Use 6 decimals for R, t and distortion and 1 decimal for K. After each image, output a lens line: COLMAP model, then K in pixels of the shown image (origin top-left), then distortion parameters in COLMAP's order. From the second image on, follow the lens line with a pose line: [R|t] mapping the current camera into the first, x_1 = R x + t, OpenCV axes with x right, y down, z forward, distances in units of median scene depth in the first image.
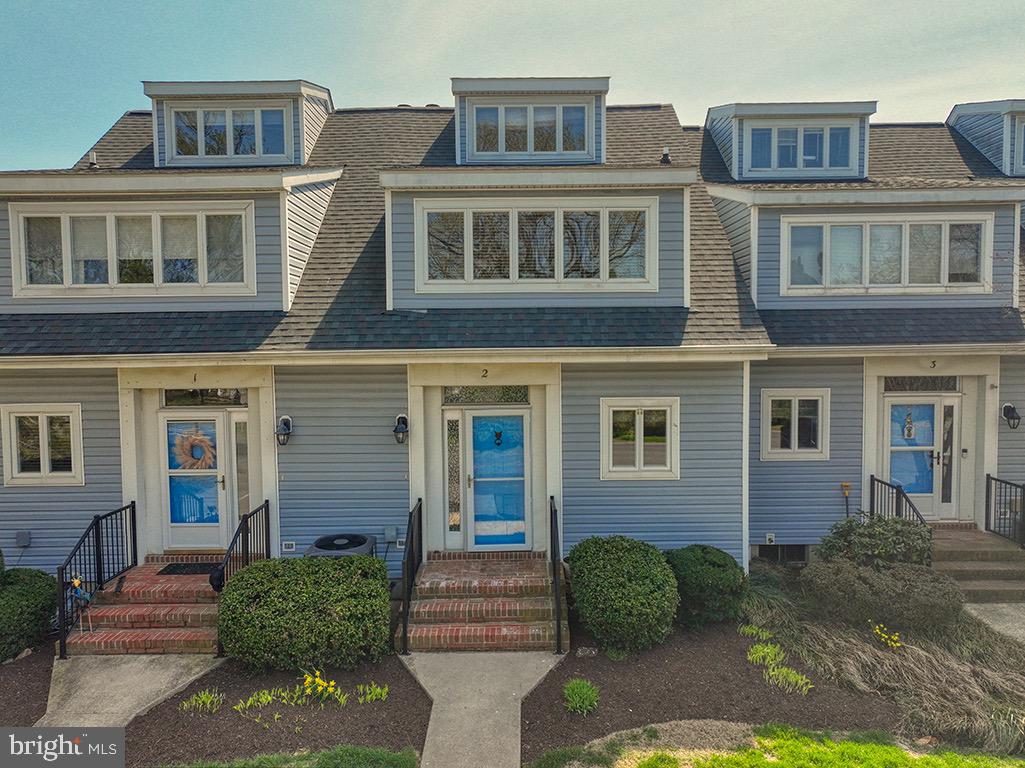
lens RADIAL K [[722.3, 0, 511.3], [0, 722.3, 385.5], [0, 0, 1]] dist [-0.002079, 0.001151]
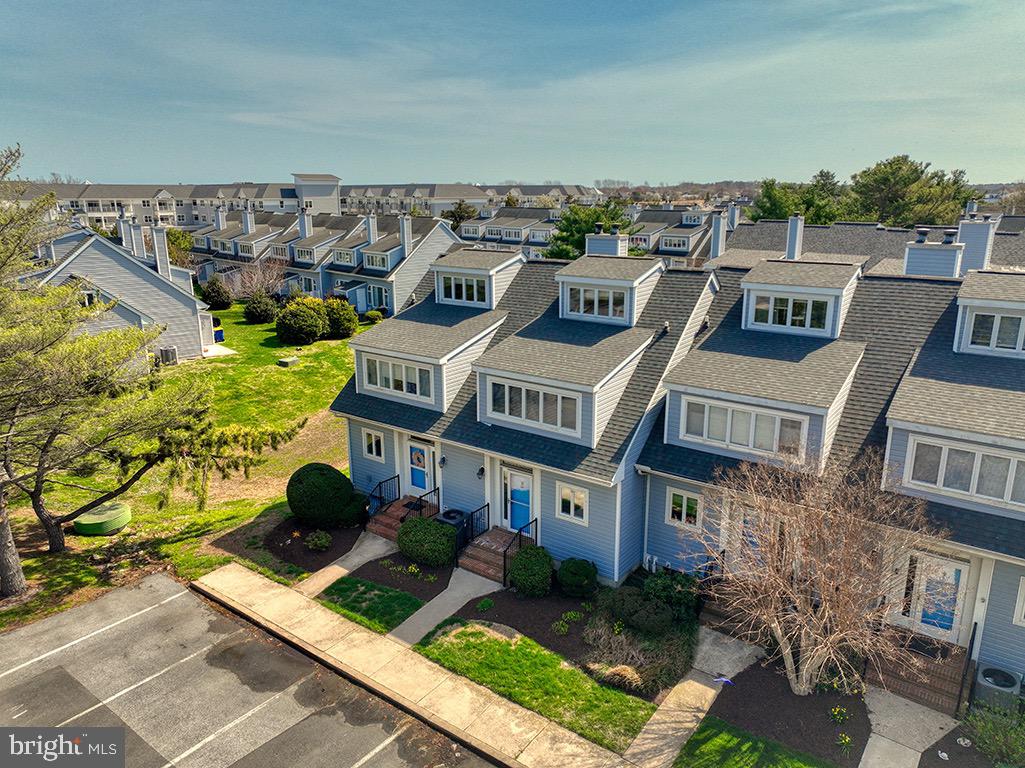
lens RADIAL K [[722.3, 0, 511.8], [0, 722.3, 383.1], [0, 0, 1]] dist [-0.002079, 0.001151]
pose [[0.802122, 0.157128, -0.576117, 1.174967], [-0.040262, 0.976796, 0.210352, -0.688447], [0.595801, -0.145533, 0.789836, -0.681561]]
